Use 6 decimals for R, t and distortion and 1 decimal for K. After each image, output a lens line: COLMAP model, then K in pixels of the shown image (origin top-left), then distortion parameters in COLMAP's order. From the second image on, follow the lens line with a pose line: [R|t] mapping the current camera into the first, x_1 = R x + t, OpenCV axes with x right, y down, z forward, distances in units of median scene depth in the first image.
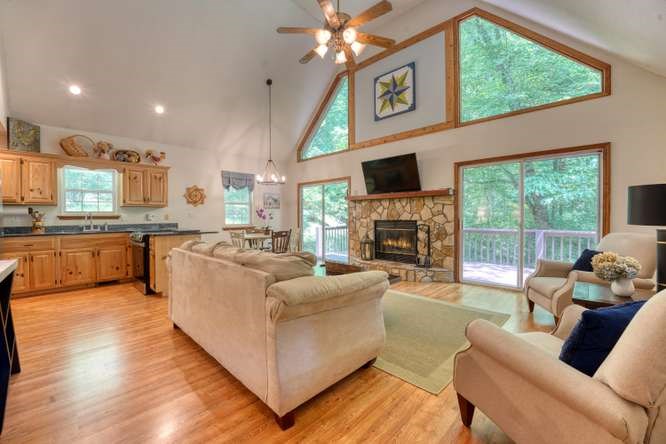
lens RADIAL K [[269.8, 0, 328.9], [0, 269.8, 221.3], [0, 0, 1]] dist [-0.030895, 0.004296]
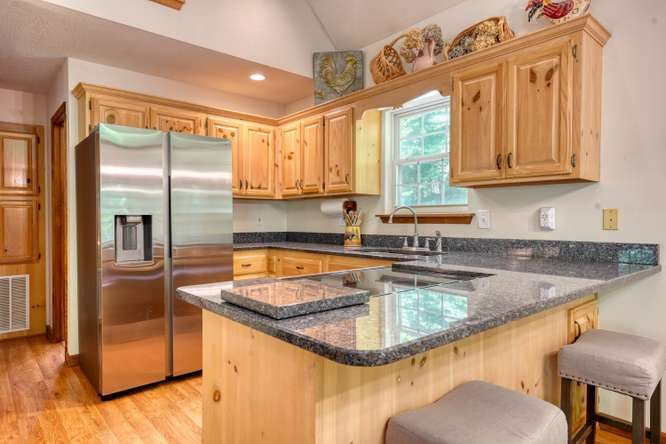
lens RADIAL K [[409.9, 0, 329.5], [0, 409.9, 222.7], [0, 0, 1]] dist [0.020413, 0.000591]
pose [[-0.086149, 0.015651, -0.996159, -0.222993], [-0.015949, 0.999727, 0.017087, -0.017460], [0.996155, 0.017360, -0.085876, 0.921774]]
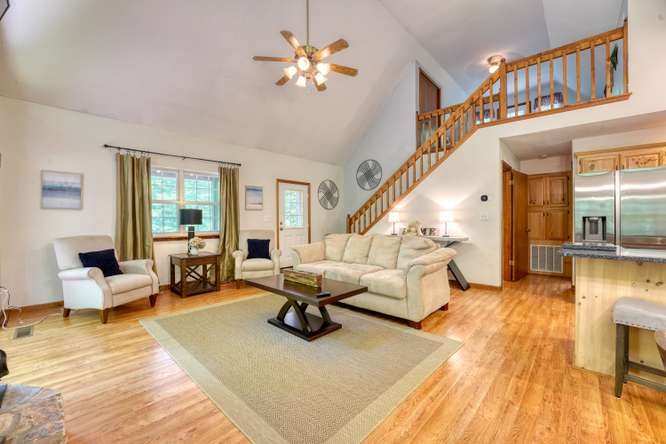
lens RADIAL K [[269.8, 0, 328.9], [0, 269.8, 221.3], [0, 0, 1]] dist [-0.030895, 0.004296]
pose [[-0.999725, 0.008862, -0.021734, -0.018021], [0.008298, 0.999630, 0.025904, -0.025380], [0.021955, 0.025716, -0.999428, 1.317675]]
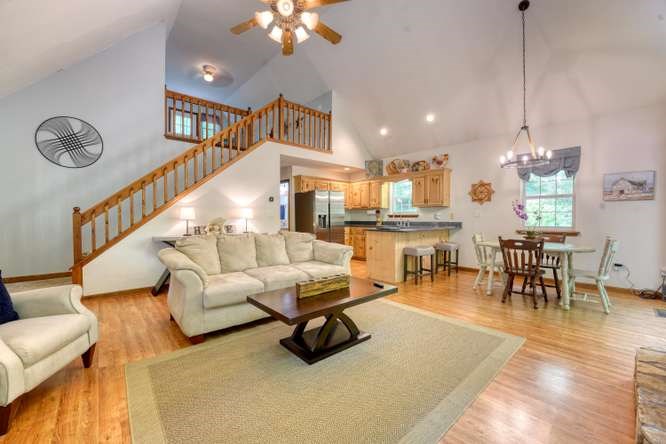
lens RADIAL K [[269.8, 0, 328.9], [0, 269.8, 221.3], [0, 0, 1]] dist [-0.030895, 0.004296]
pose [[-0.078292, 0.023107, -0.996663, 0.553213], [-0.016916, 0.999557, 0.024503, -0.015382], [0.996787, 0.018778, -0.077866, 0.733830]]
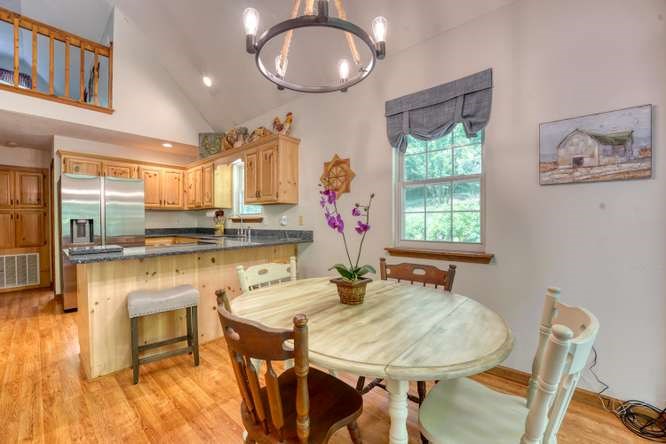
lens RADIAL K [[269.8, 0, 328.9], [0, 269.8, 221.3], [0, 0, 1]] dist [-0.030895, 0.004296]
pose [[0.052406, 0.012003, -0.998554, -0.011846], [-0.012119, 0.999862, 0.011383, -0.024860], [0.998552, 0.011505, 0.052544, 1.243374]]
